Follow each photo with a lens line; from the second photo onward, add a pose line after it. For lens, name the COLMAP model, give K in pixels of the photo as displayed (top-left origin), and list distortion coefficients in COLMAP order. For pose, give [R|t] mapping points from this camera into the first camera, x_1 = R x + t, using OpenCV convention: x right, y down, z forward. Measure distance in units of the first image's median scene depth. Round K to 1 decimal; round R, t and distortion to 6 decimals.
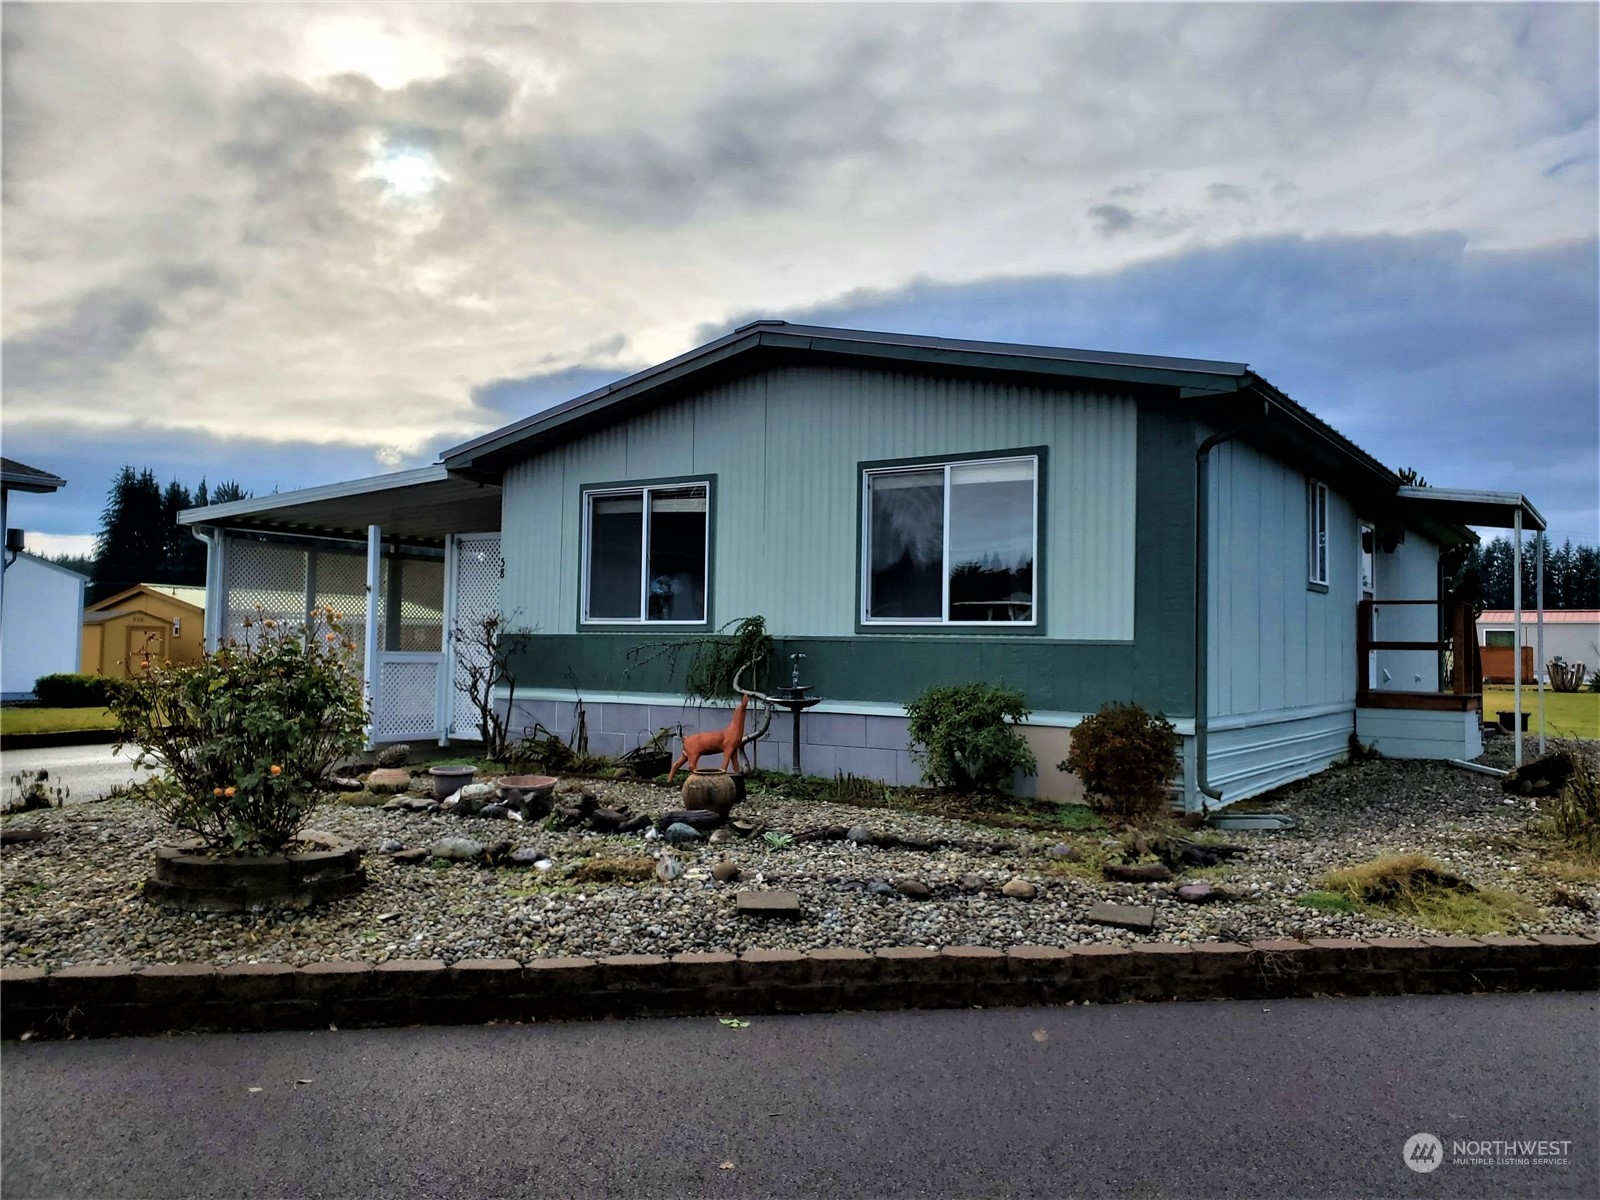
lens RADIAL K [[1254.9, 0, 804.0], [0, 1254.9, 596.7], [0, 0, 1]] dist [0.011147, -0.010368]
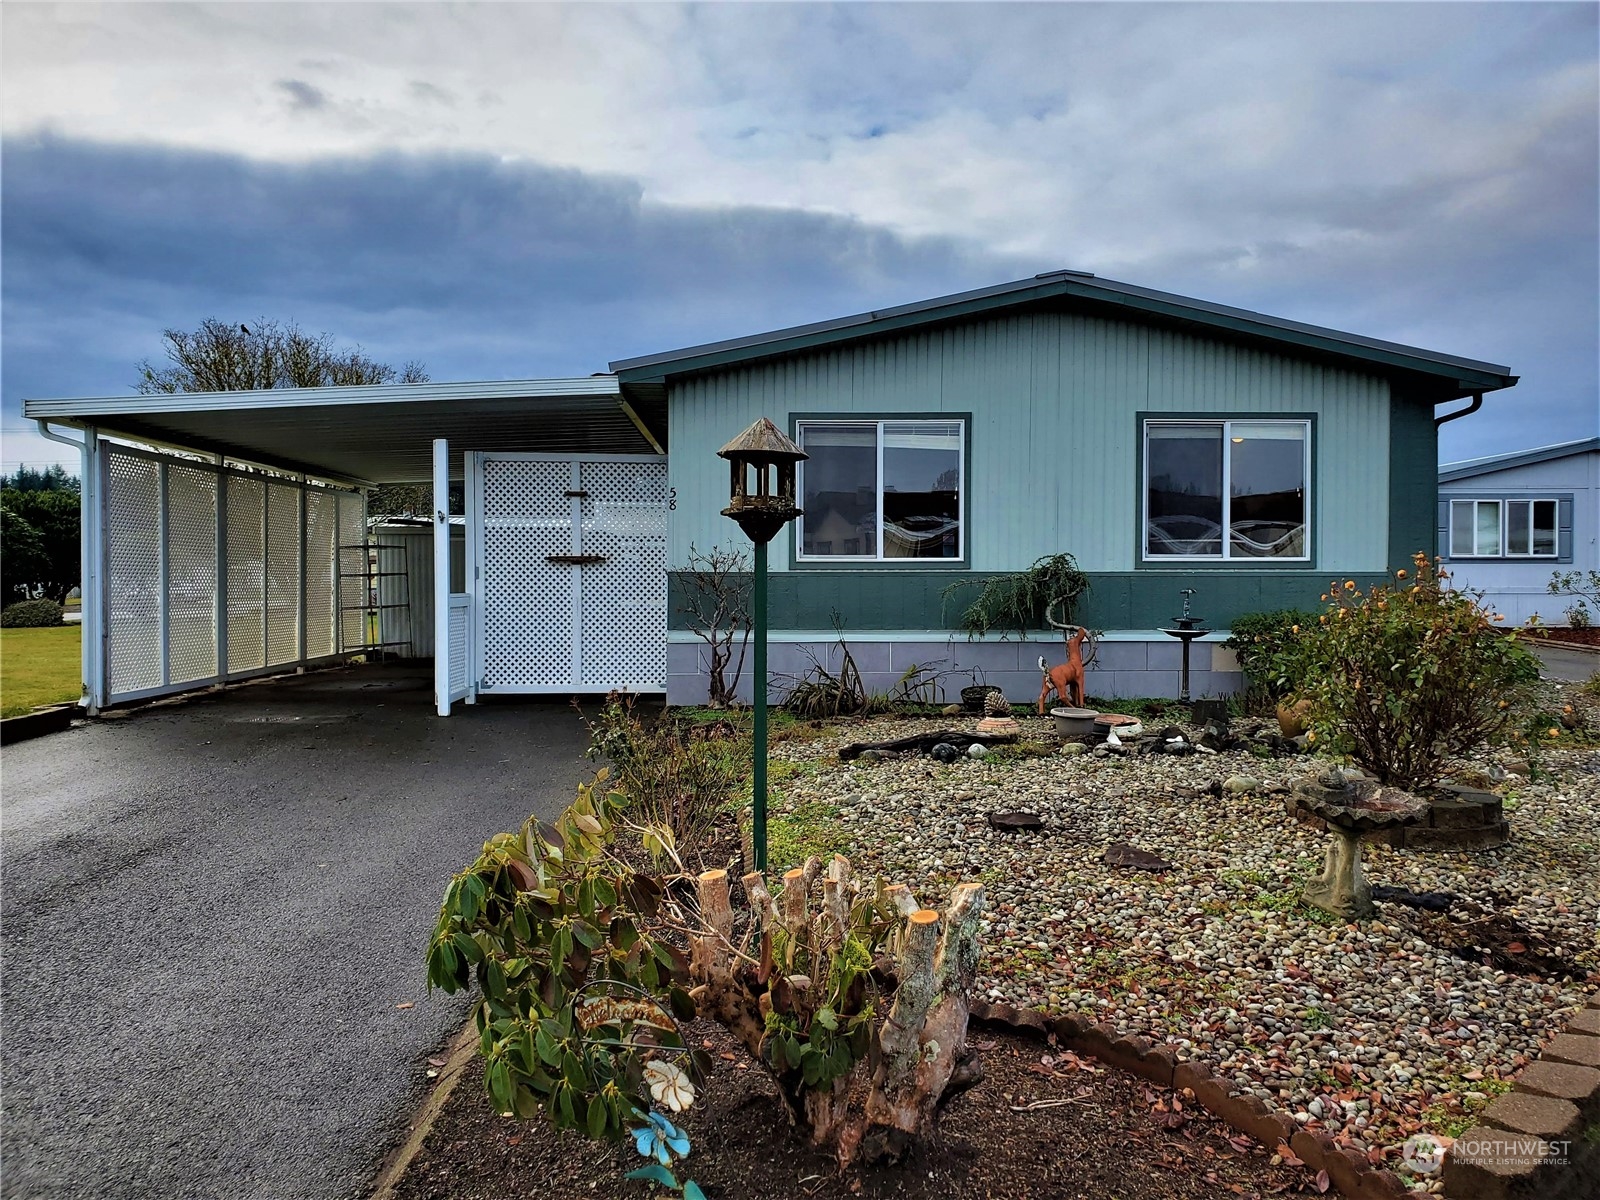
lens RADIAL K [[1244.3, 0, 800.0], [0, 1244.3, 600.0], [0, 0, 1]] dist [0.067772, -0.000174]
pose [[0.804556, -0.031705, 0.593031, -0.826321], [-0.011628, 0.997542, 0.069106, -0.015630], [-0.593764, -0.062495, 0.802209, 0.274400]]
